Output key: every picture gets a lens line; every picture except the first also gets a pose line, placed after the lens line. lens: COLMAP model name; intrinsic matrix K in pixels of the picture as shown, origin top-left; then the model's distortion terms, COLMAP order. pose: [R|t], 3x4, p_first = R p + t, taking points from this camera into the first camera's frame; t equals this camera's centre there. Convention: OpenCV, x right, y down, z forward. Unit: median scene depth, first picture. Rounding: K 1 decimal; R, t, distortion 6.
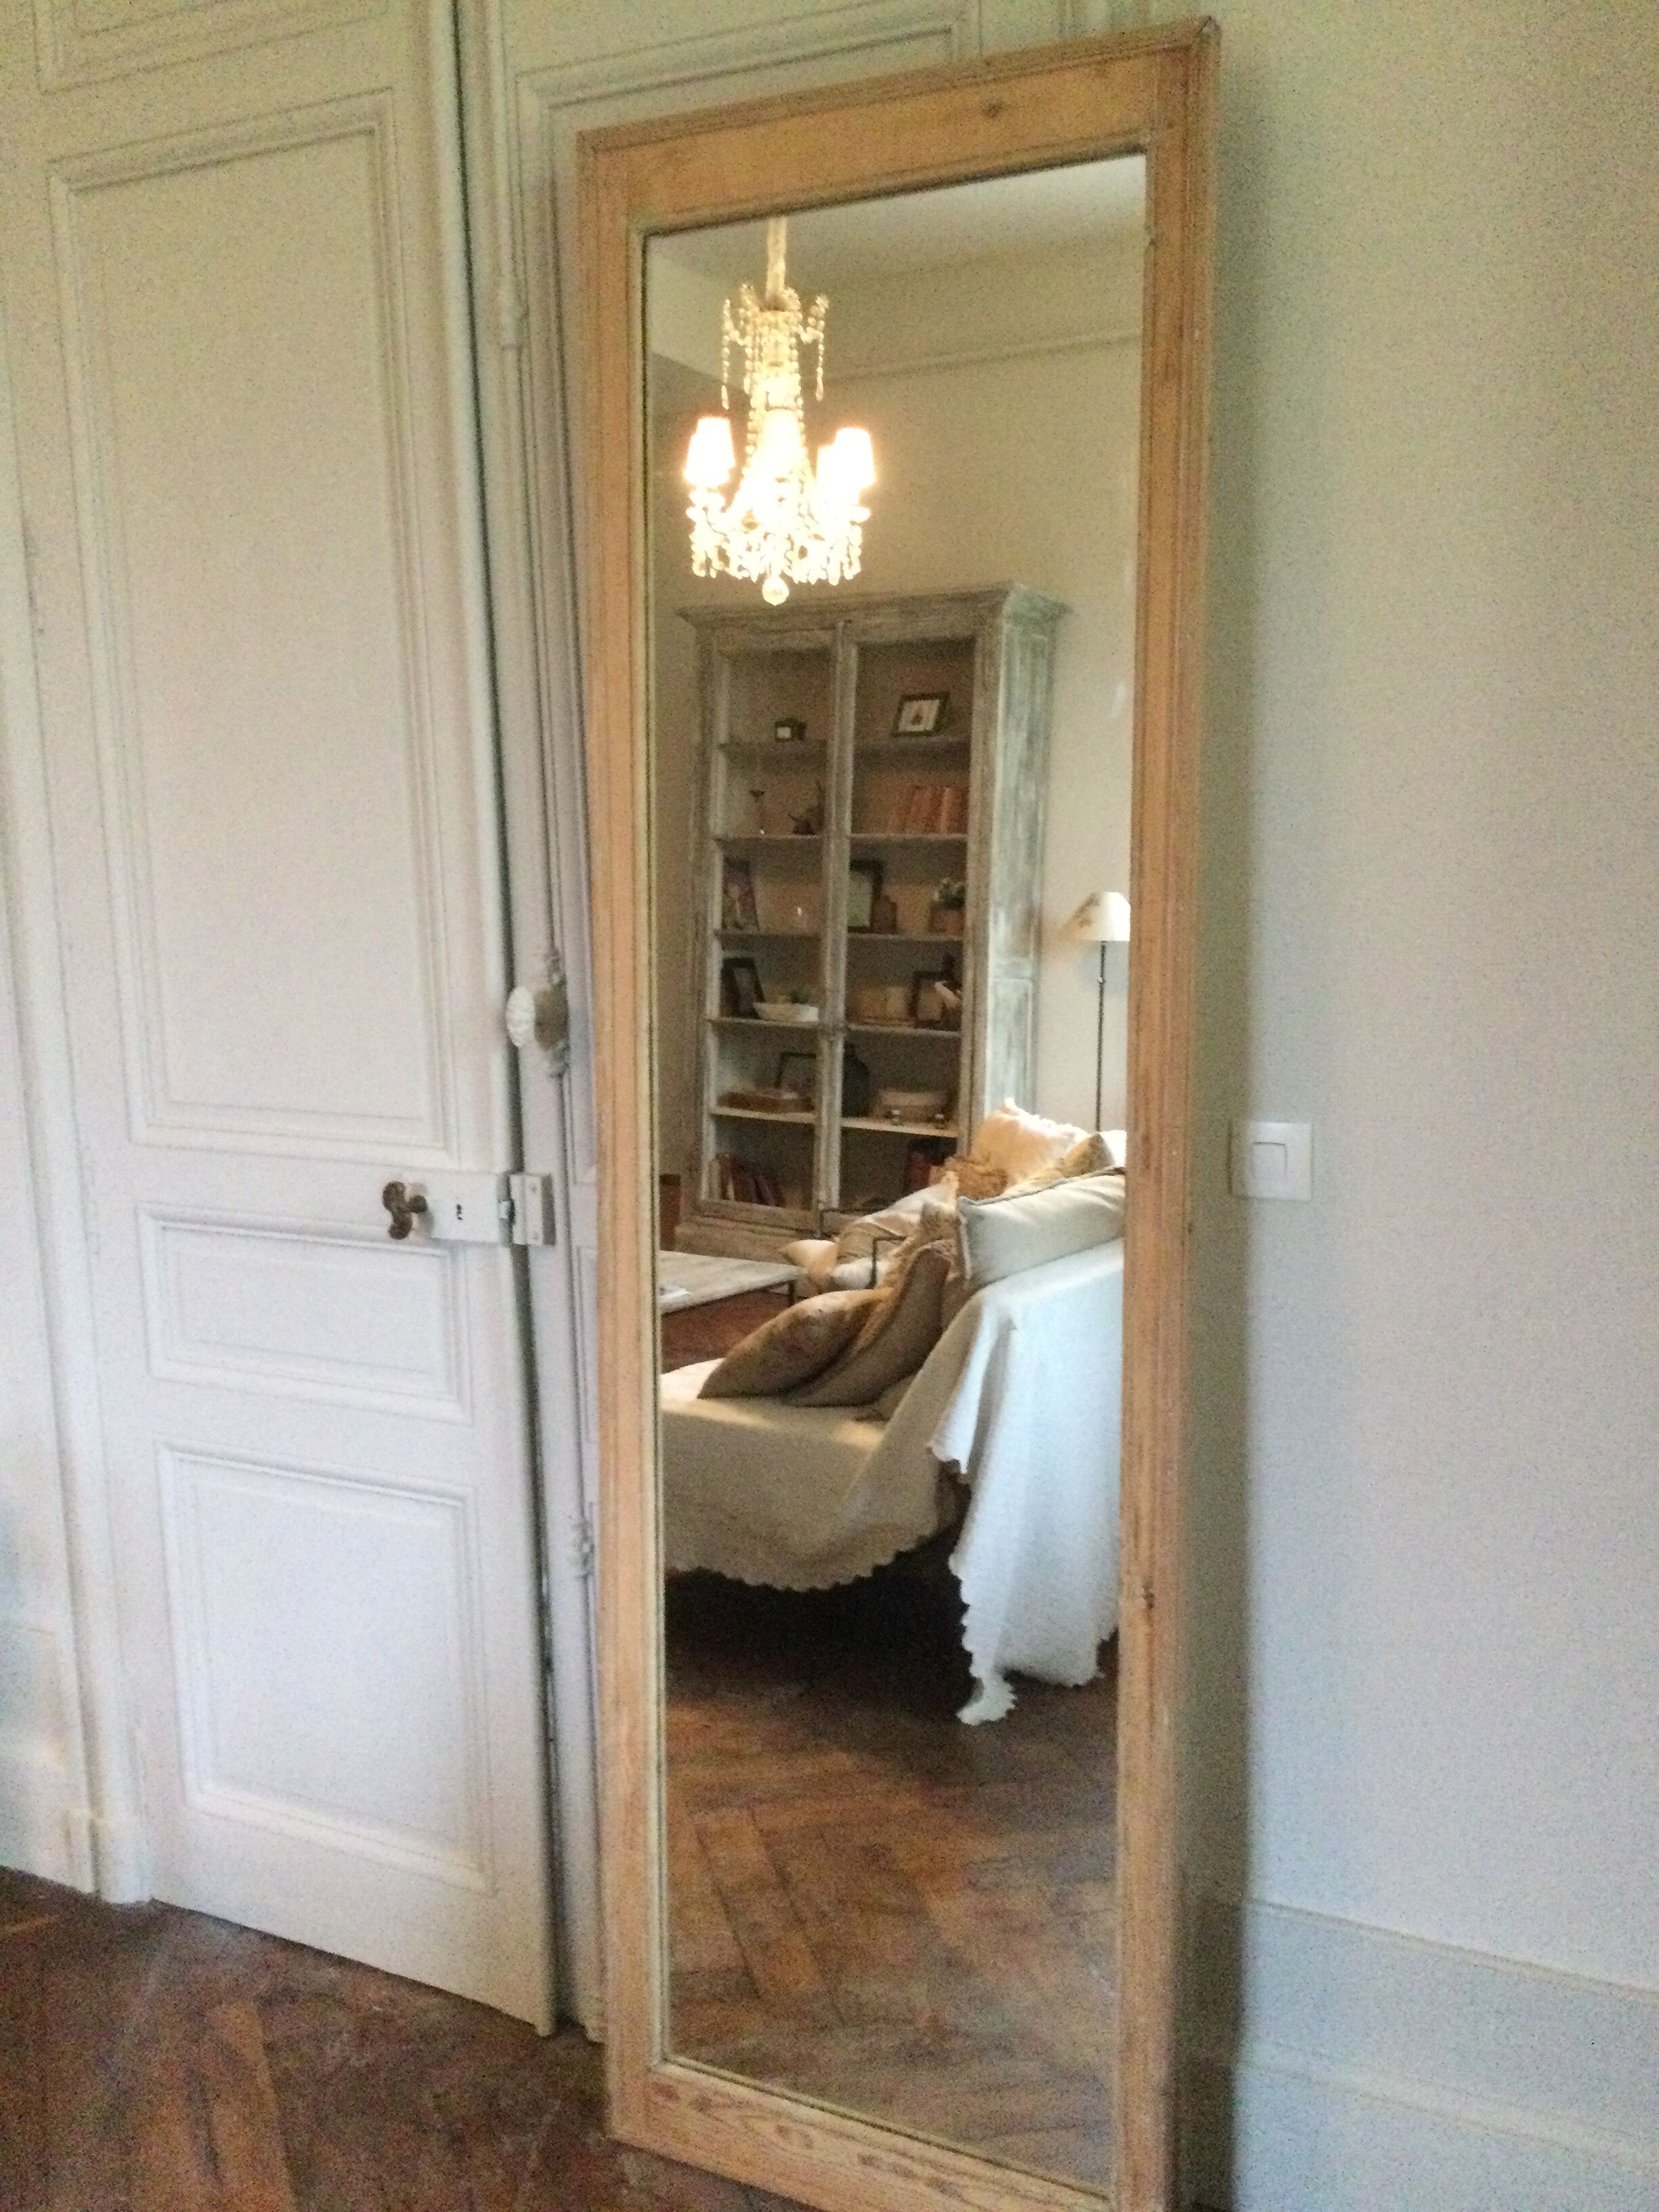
lens RADIAL K [[1985.0, 0, 840.9], [0, 1985.0, 1120.8], [0, 0, 1]] dist [0.072533, -0.113809]
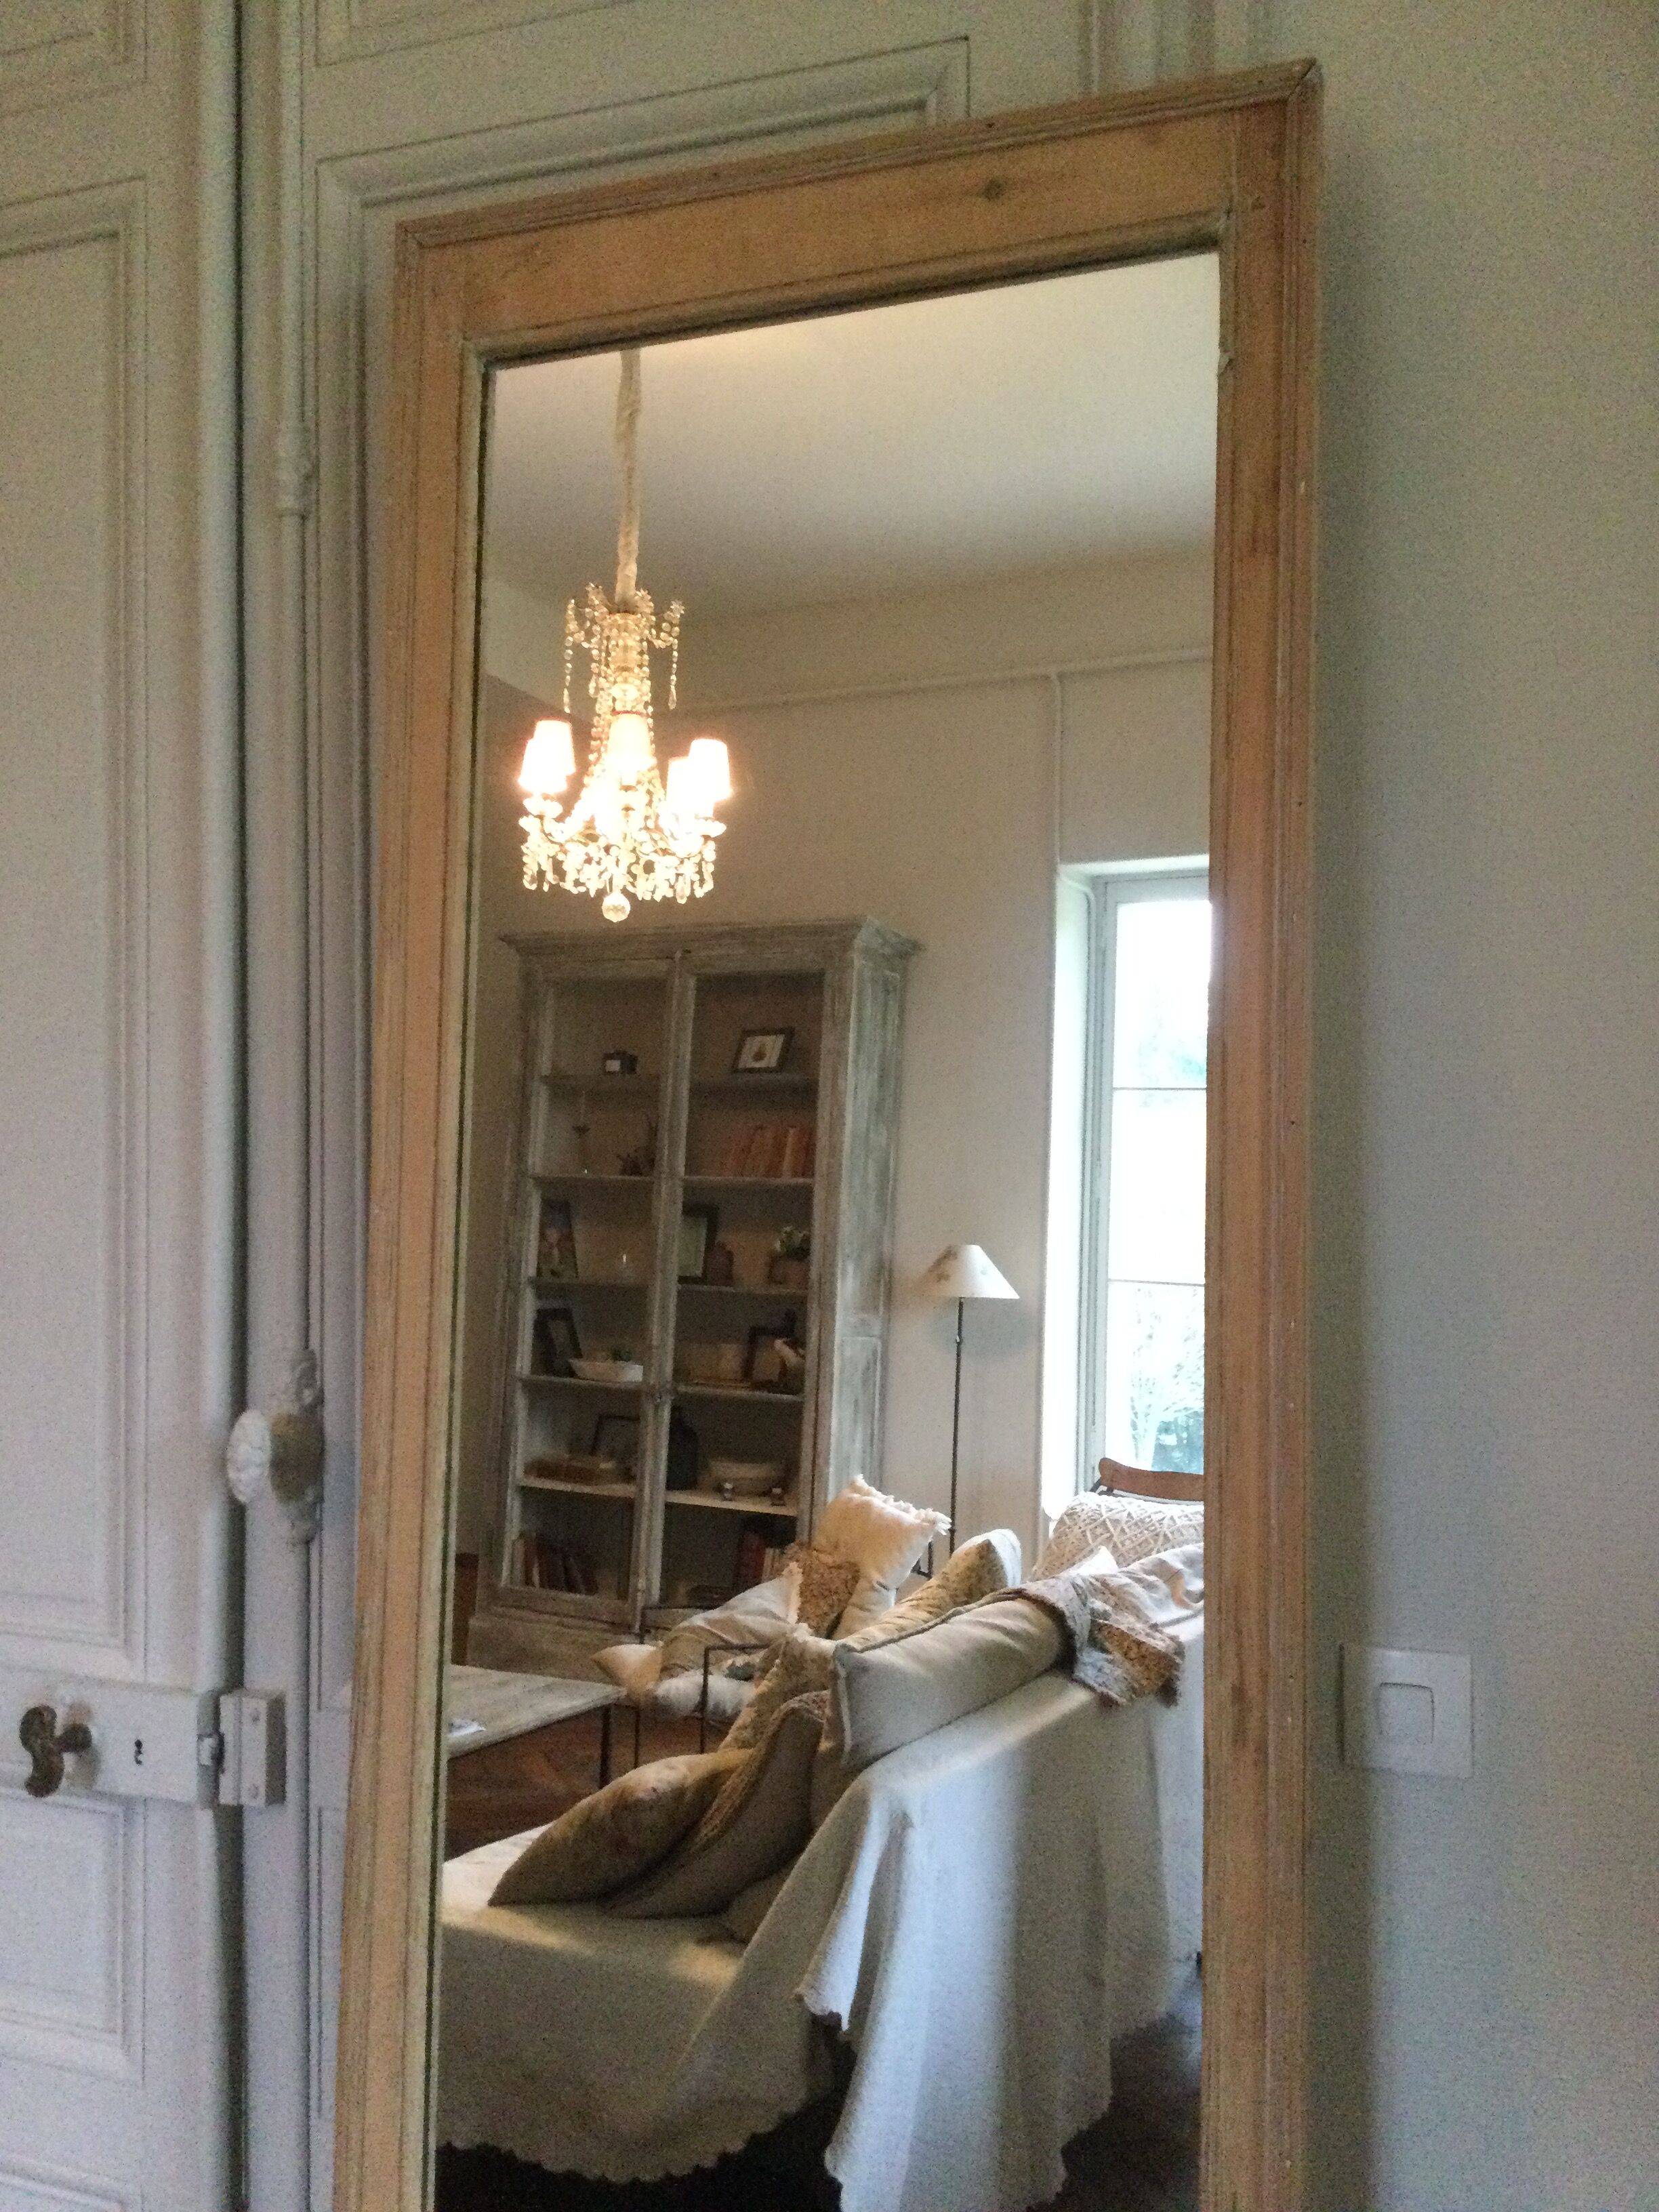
lens RADIAL K [[1985.0, 0, 835.5], [0, 1985.0, 1098.2], [0, 0, 1]] dist [0.072533, -0.113809]
pose [[0.995670, 0.024916, 0.089556, -0.025145], [-0.008403, 0.983589, -0.180225, -0.044710], [-0.092576, 0.178692, 0.979540, 0.267977]]
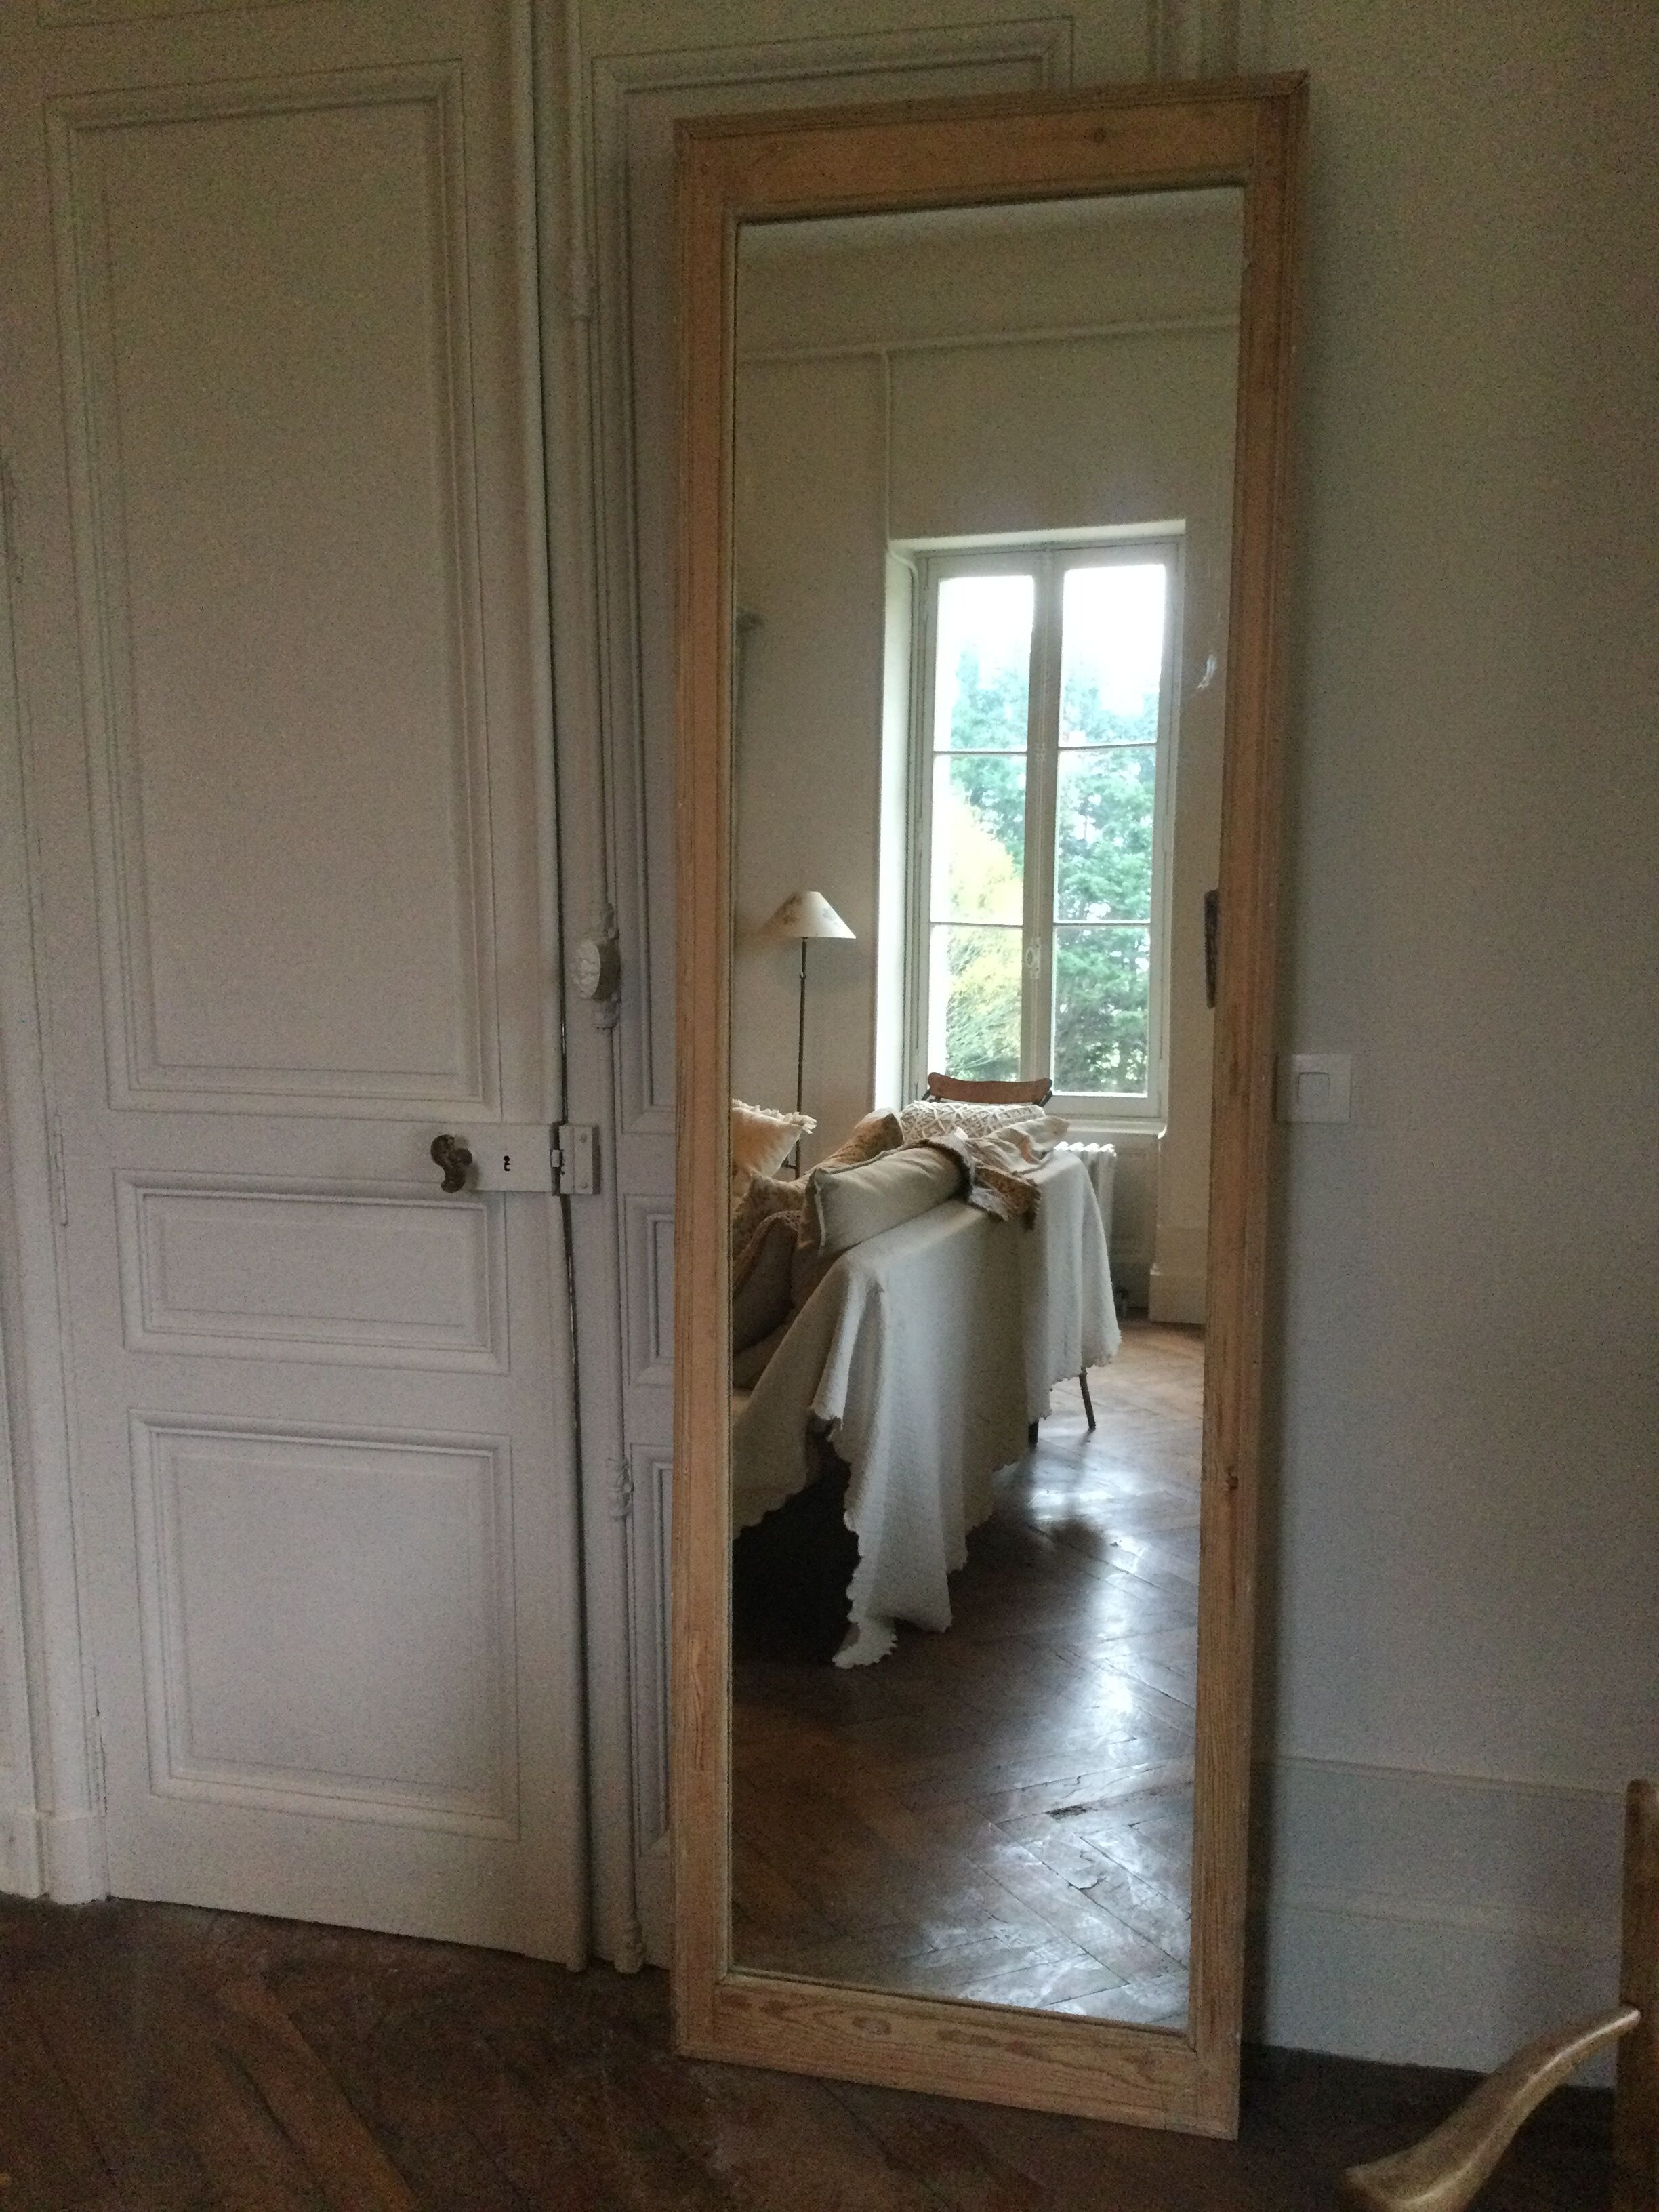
lens RADIAL K [[1985.0, 0, 845.2], [0, 1985.0, 1121.3], [0, 0, 1]] dist [0.072533, -0.113809]
pose [[0.973985, -0.018435, 0.225864, -0.230804], [0.020299, 0.999776, -0.005931, 0.030839], [-0.225704, 0.010361, 0.974141, -0.028151]]
